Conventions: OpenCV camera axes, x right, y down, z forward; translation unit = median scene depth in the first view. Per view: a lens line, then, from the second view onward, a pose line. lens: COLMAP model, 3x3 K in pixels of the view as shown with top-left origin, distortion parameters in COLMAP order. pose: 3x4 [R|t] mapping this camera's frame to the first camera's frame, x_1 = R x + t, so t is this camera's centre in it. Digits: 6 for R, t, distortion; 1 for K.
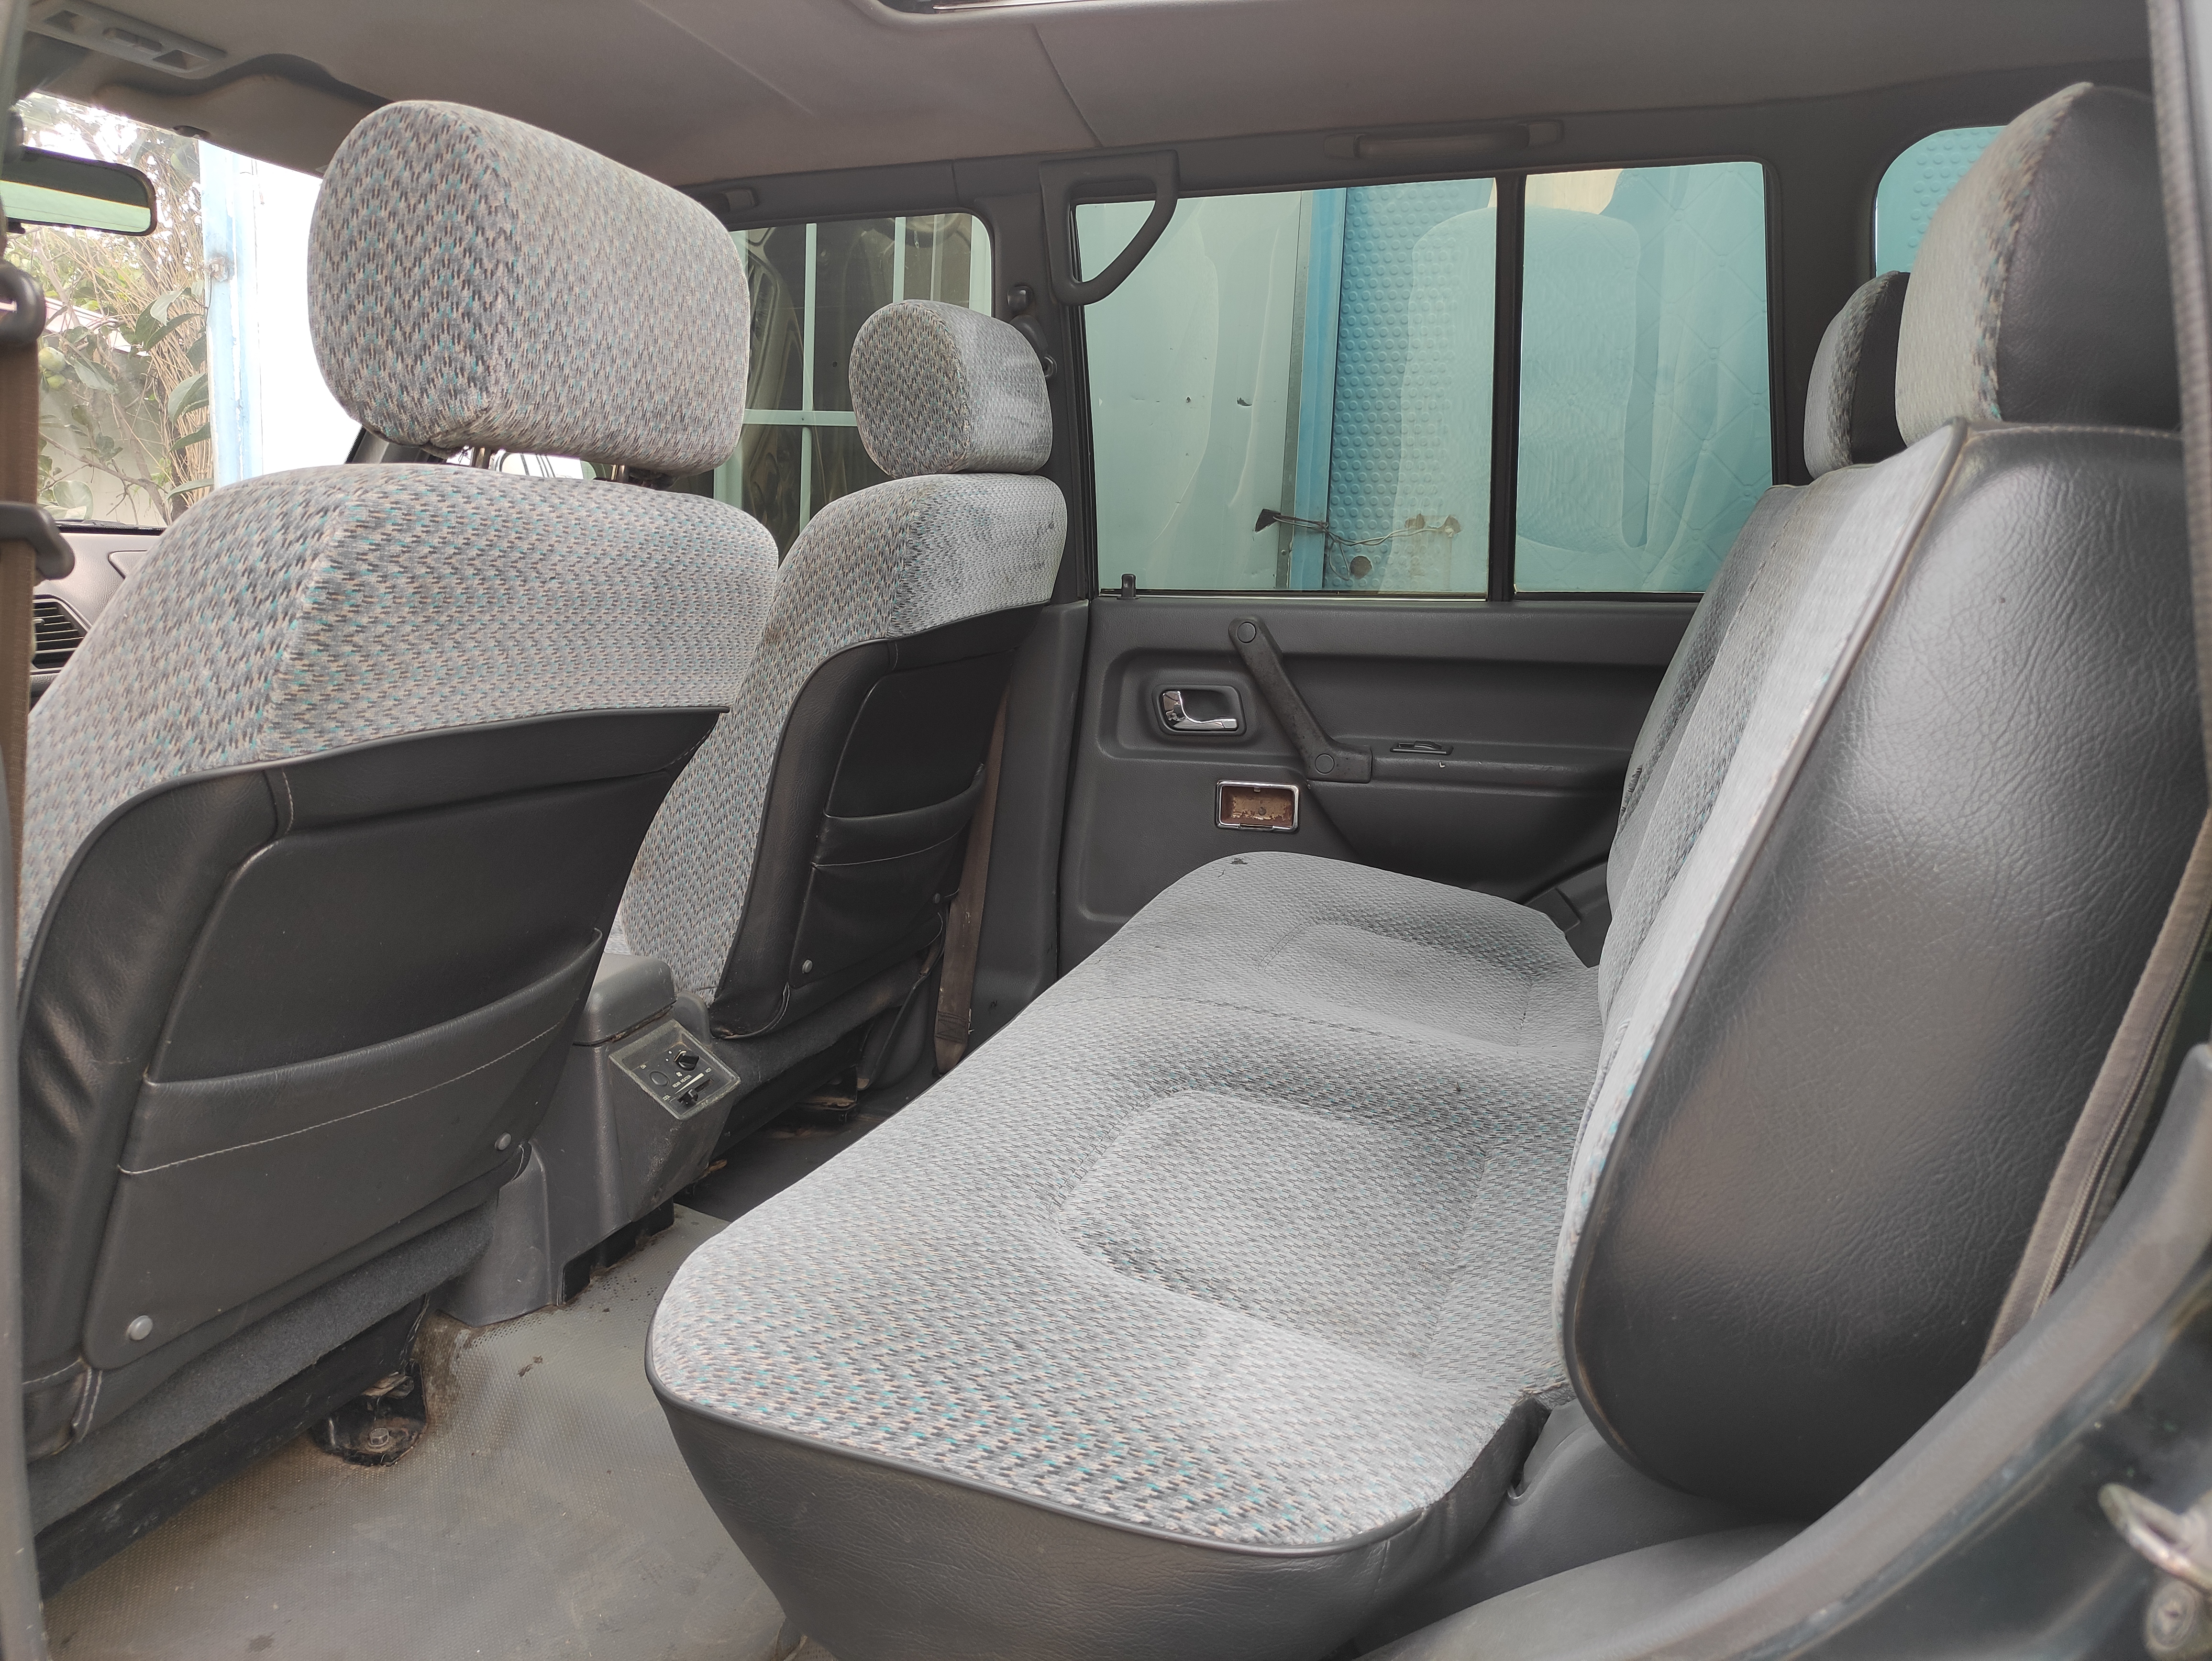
lens RADIAL K [[1651.6, 0, 1113.1], [0, 1651.6, 820.4], [0, 0, 1]] dist [0.046889, -0.028081]
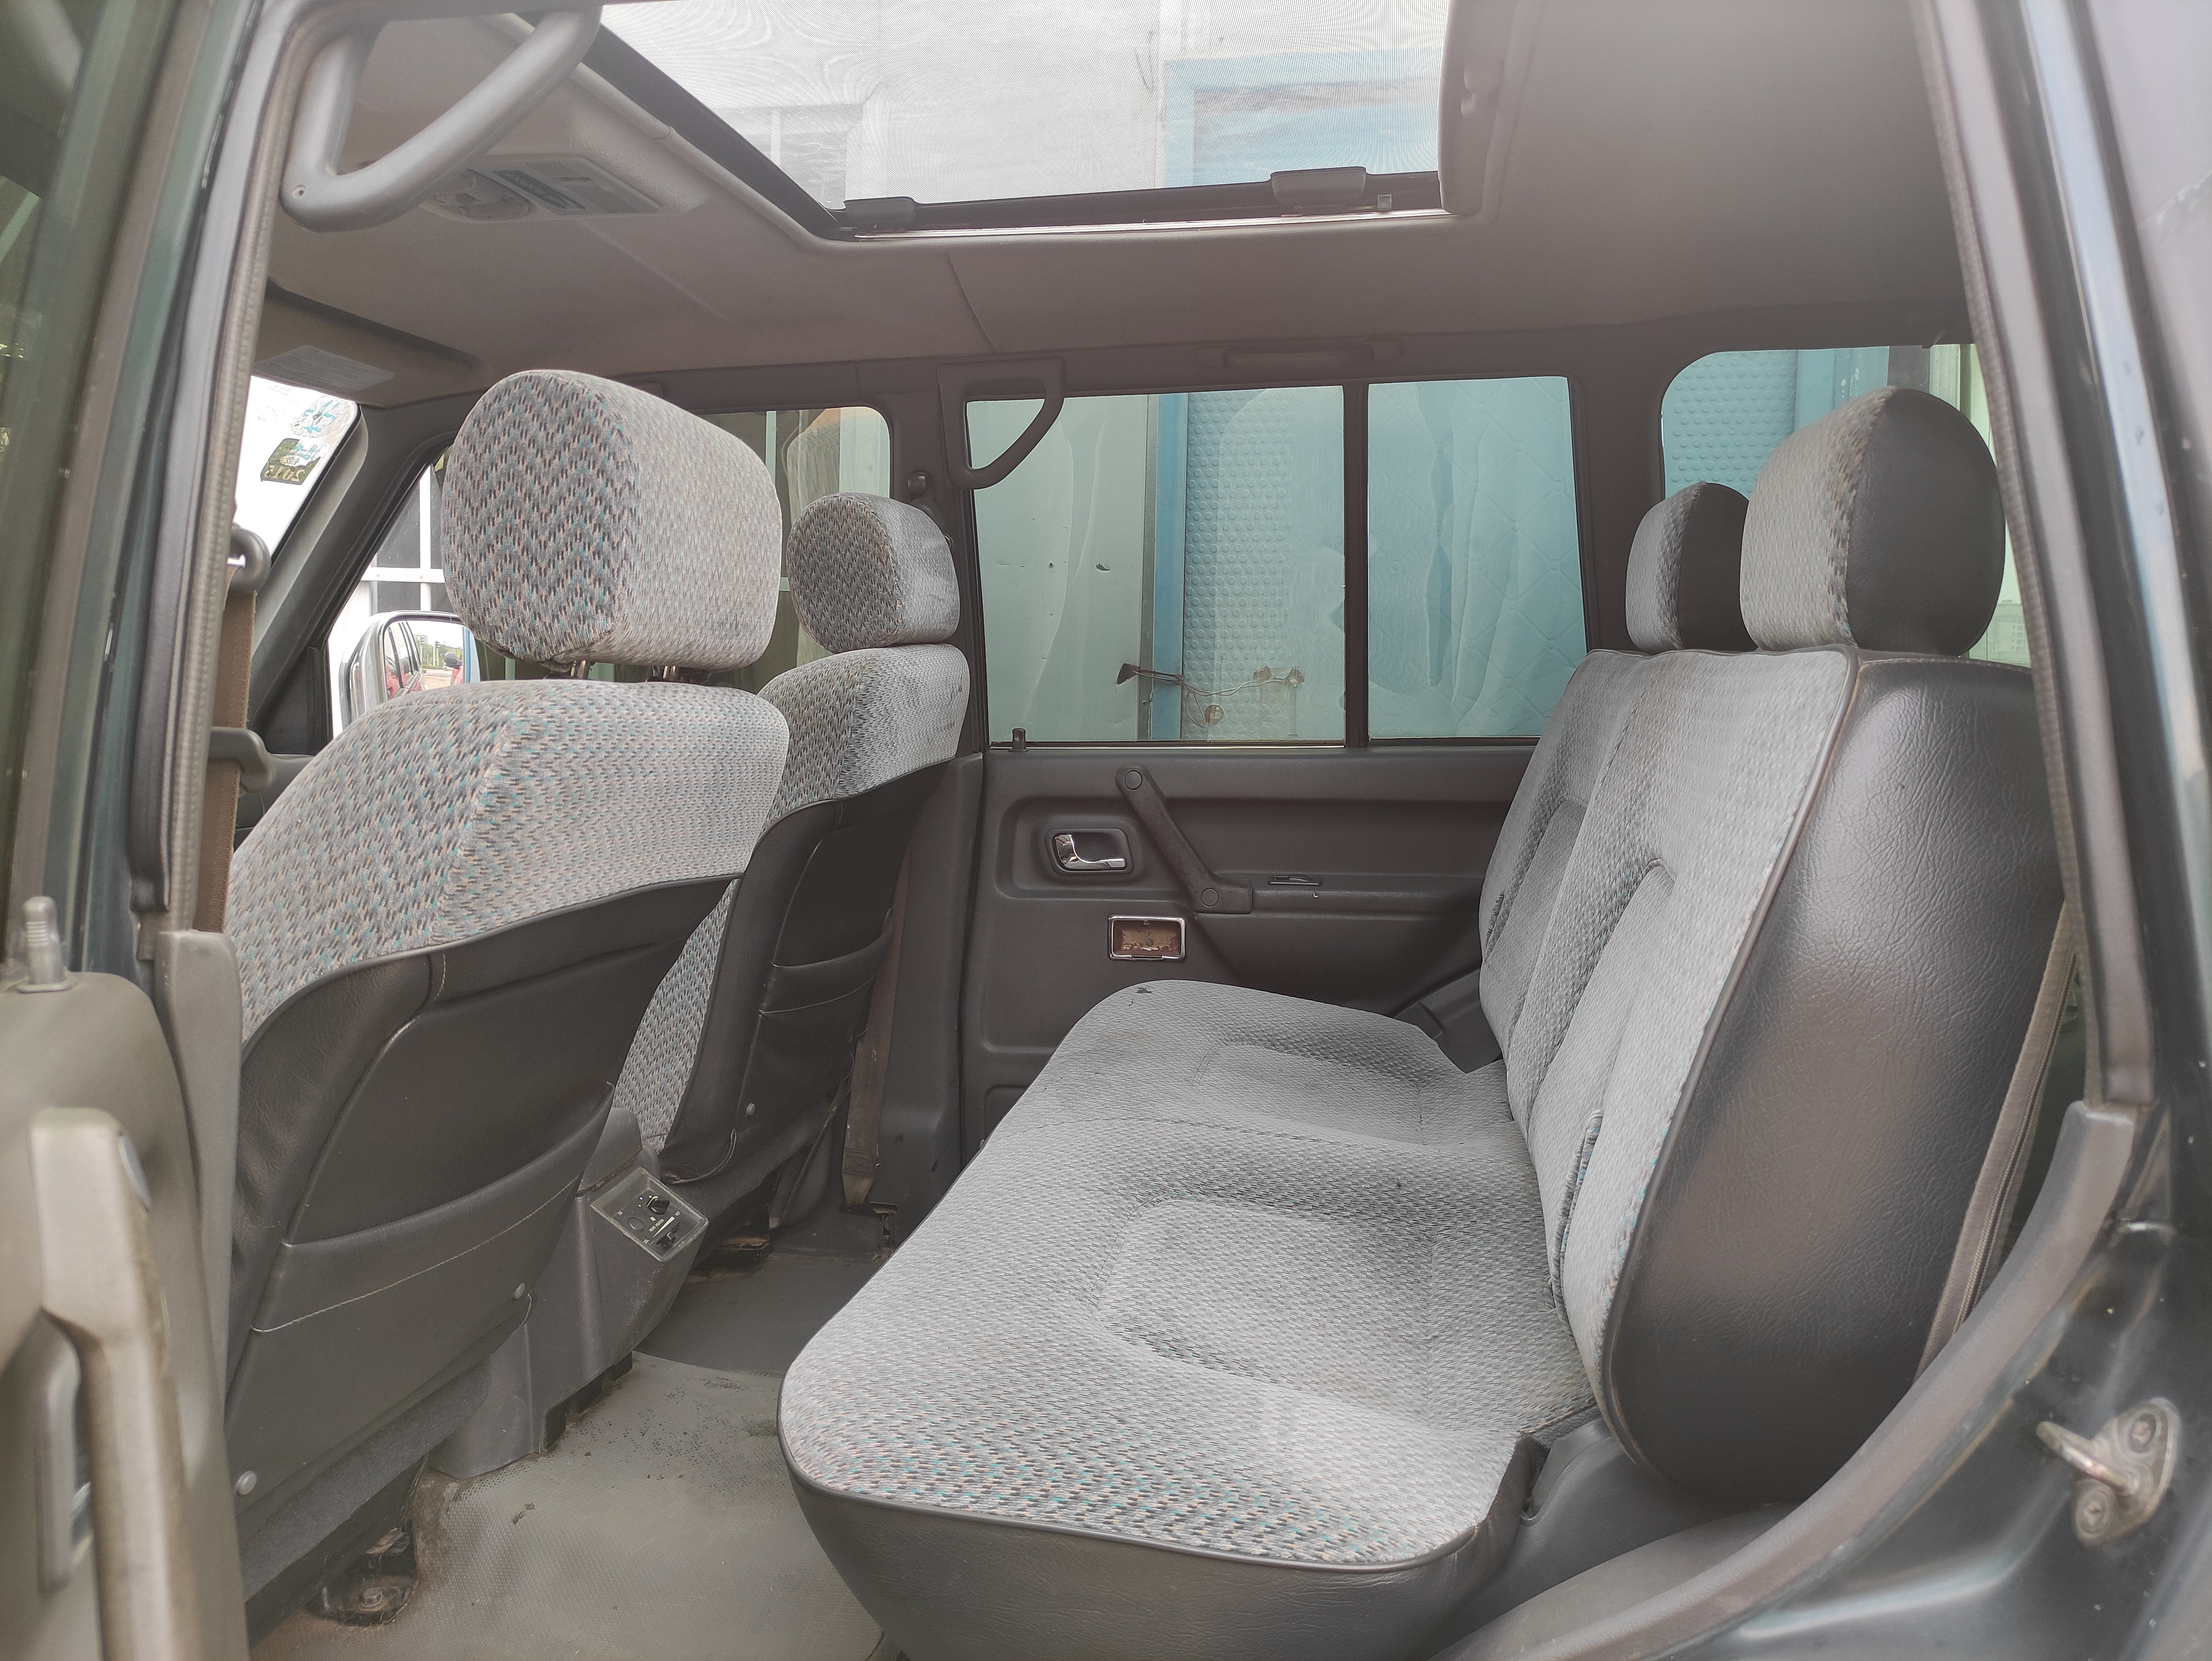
lens RADIAL K [[1651.6, 0, 1109.3], [0, 1651.6, 825.6], [0, 0, 1]] dist [0.046889, -0.028081]
pose [[0.990082, -0.029786, 0.137298, -0.197079], [0.039657, 0.996777, -0.069736, -0.018901], [-0.134778, 0.074489, 0.988072, -0.174114]]
